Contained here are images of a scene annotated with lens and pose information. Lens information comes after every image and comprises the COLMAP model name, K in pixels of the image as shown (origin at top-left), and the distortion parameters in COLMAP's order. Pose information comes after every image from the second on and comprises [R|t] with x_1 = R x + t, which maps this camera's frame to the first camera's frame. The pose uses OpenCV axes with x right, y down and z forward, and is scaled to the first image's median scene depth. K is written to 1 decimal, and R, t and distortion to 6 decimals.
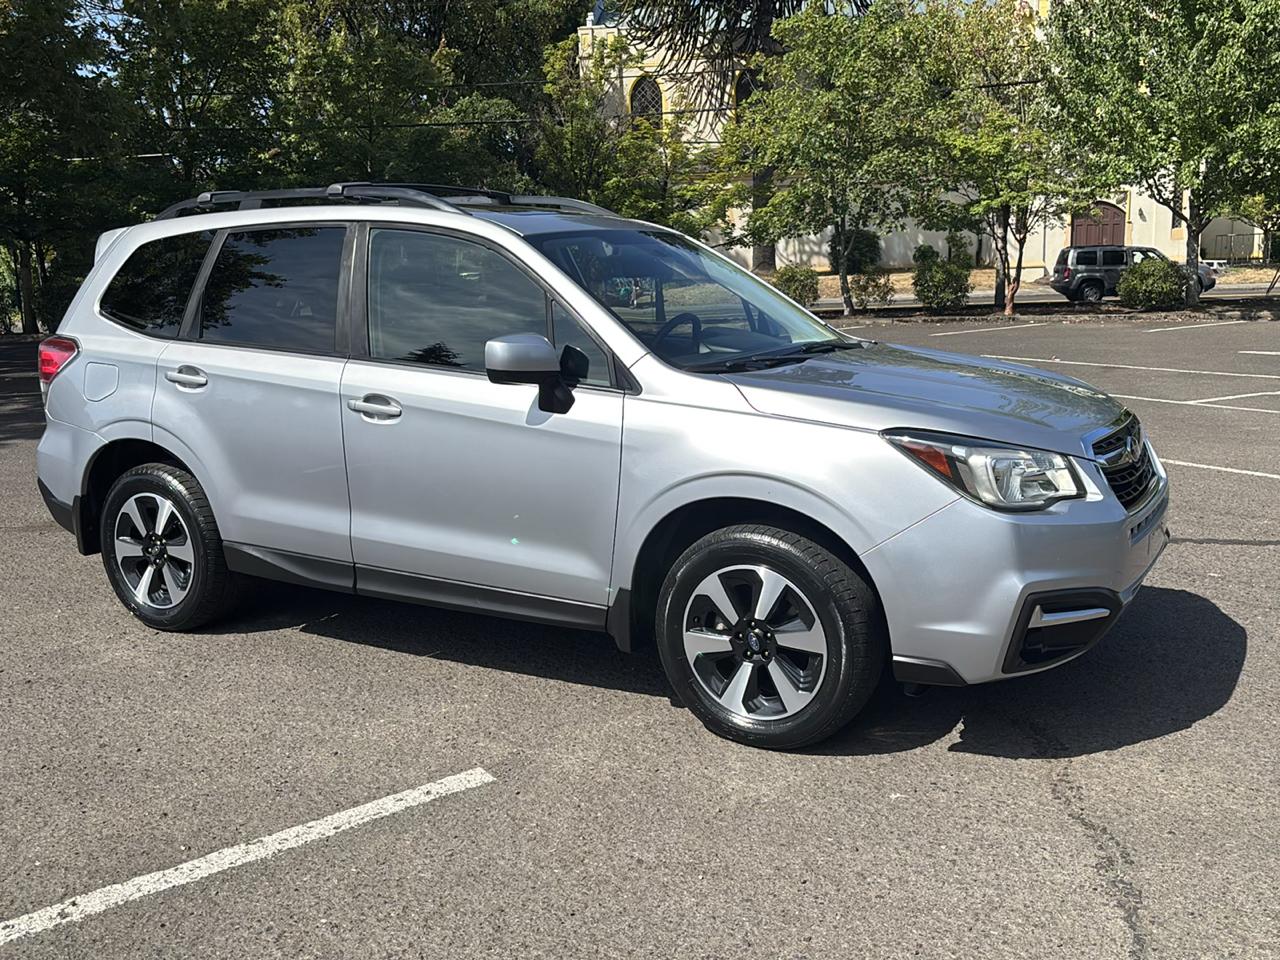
lens RADIAL K [[1243.1, 0, 642.0], [0, 1243.1, 481.0], [0, 0, 1]] dist [0.009670, 0.044176]
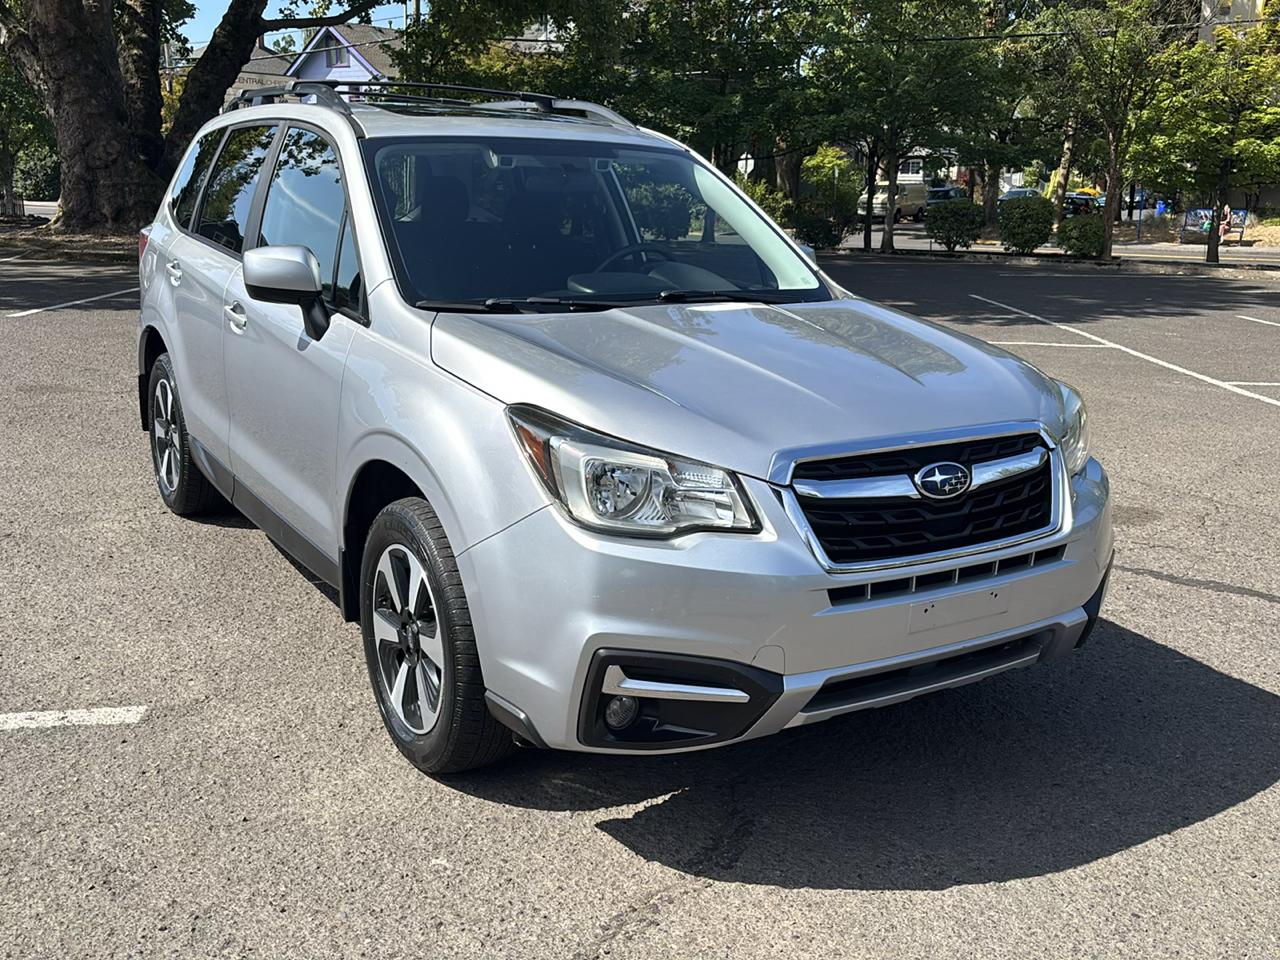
lens RADIAL K [[1243.1, 0, 642.0], [0, 1243.1, 481.0], [0, 0, 1]] dist [0.009670, 0.044176]
pose [[0.886259, 0.153571, -0.436991, 0.552754], [-0.127159, 0.987857, 0.089271, -0.065490], [0.445394, -0.023550, 0.895025, 0.310381]]
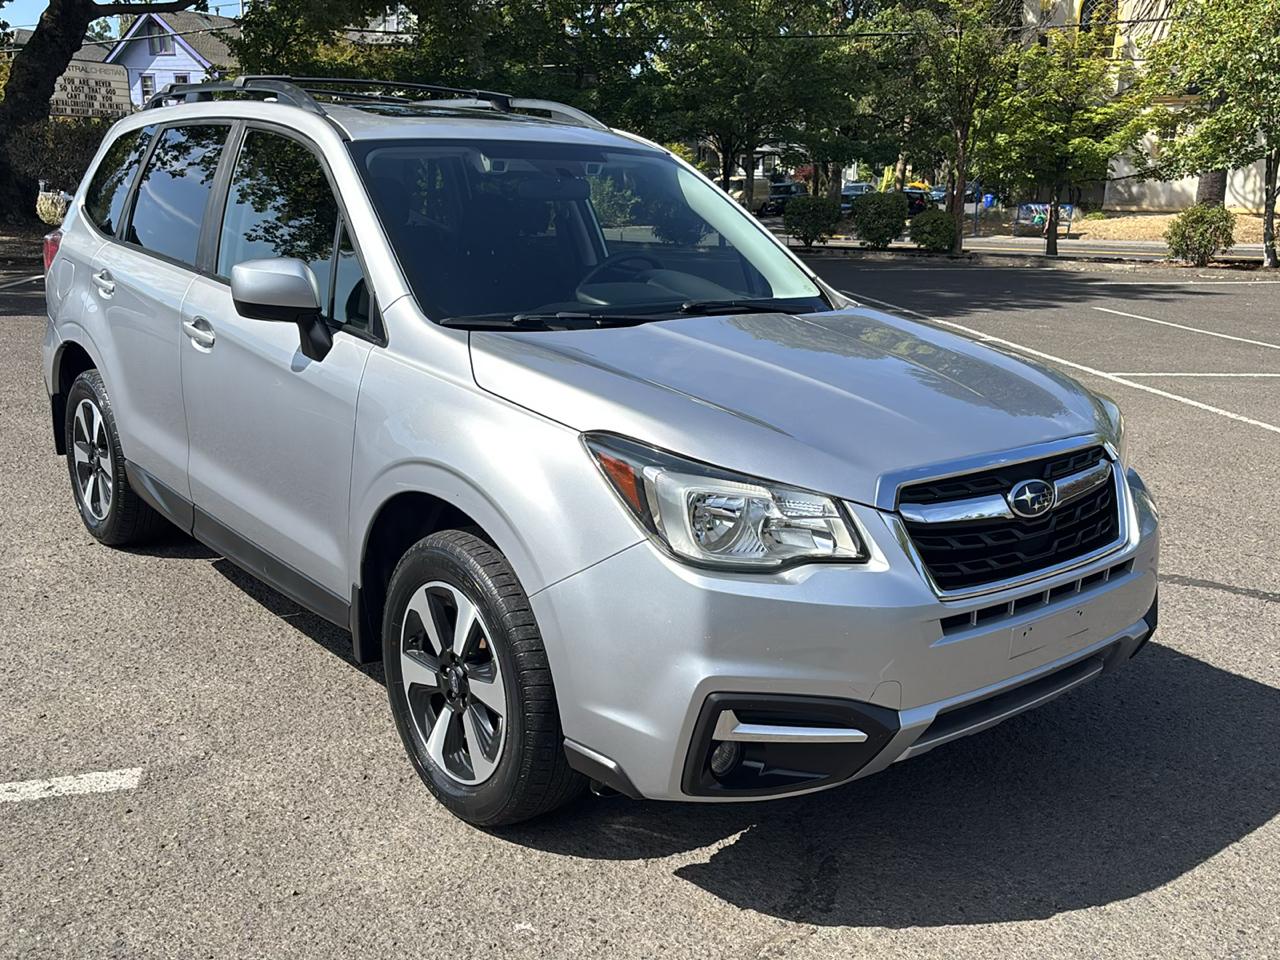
lens RADIAL K [[1243.1, 0, 642.0], [0, 1243.1, 481.0], [0, 0, 1]] dist [0.009670, 0.044176]
pose [[0.937686, 0.127973, -0.323061, 0.416691], [-0.107938, 0.990992, 0.079270, -0.065477], [0.330295, -0.039460, 0.943052, 0.298174]]
